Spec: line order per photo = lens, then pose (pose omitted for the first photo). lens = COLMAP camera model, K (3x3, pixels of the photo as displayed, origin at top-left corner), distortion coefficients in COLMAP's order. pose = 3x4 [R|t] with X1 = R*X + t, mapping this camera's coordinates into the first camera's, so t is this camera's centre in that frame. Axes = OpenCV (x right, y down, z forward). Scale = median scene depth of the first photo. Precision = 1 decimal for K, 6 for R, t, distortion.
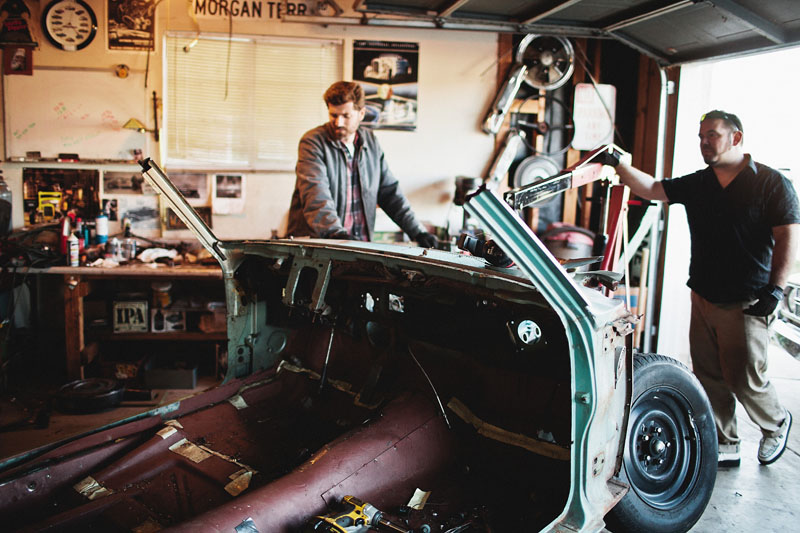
lens RADIAL K [[764.5, 0, 400.0], [0, 764.5, 266.5], [0, 0, 1]] dist [-0.106650, 0.127686]
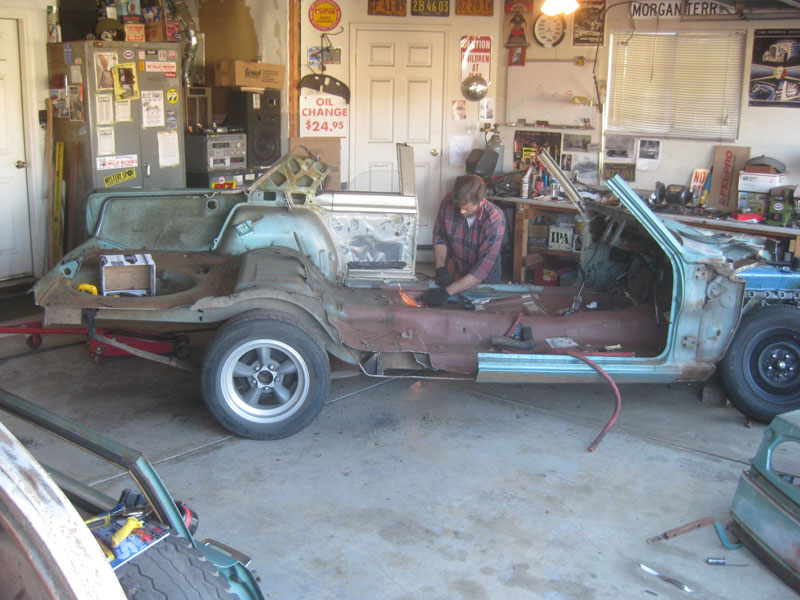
lens RADIAL K [[863.6, 0, 397.7], [0, 863.6, 317.2], [0, 0, 1]] dist [-0.202128, 0.178891]
pose [[0.698055, 0.159810, -0.697983, 0.530124], [-0.104083, 0.987069, 0.121905, 0.045681], [0.708439, -0.012448, 0.705662, -0.312103]]
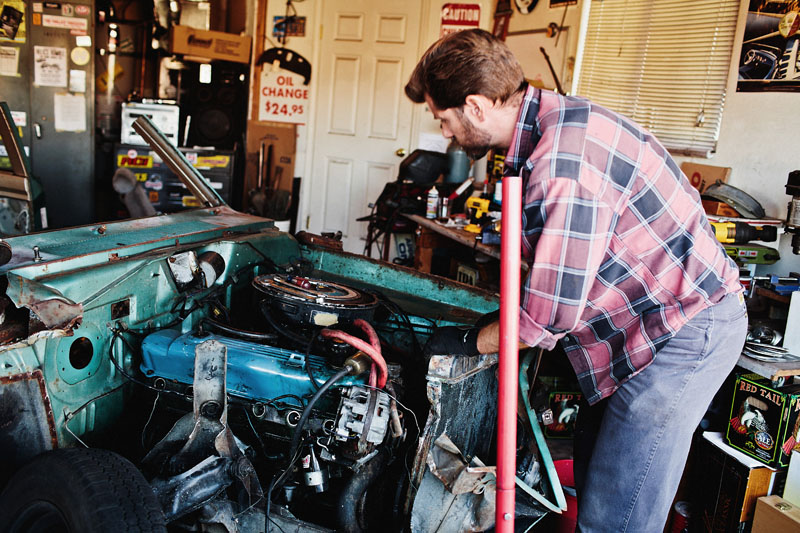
lens RADIAL K [[764.5, 0, 400.0], [0, 764.5, 266.5], [0, 0, 1]] dist [-0.106650, 0.127686]
pose [[0.224965, 0.187028, -0.956248, 0.518036], [-0.229988, 0.963867, 0.134411, -0.061243], [0.946835, 0.189687, 0.259851, 0.627374]]
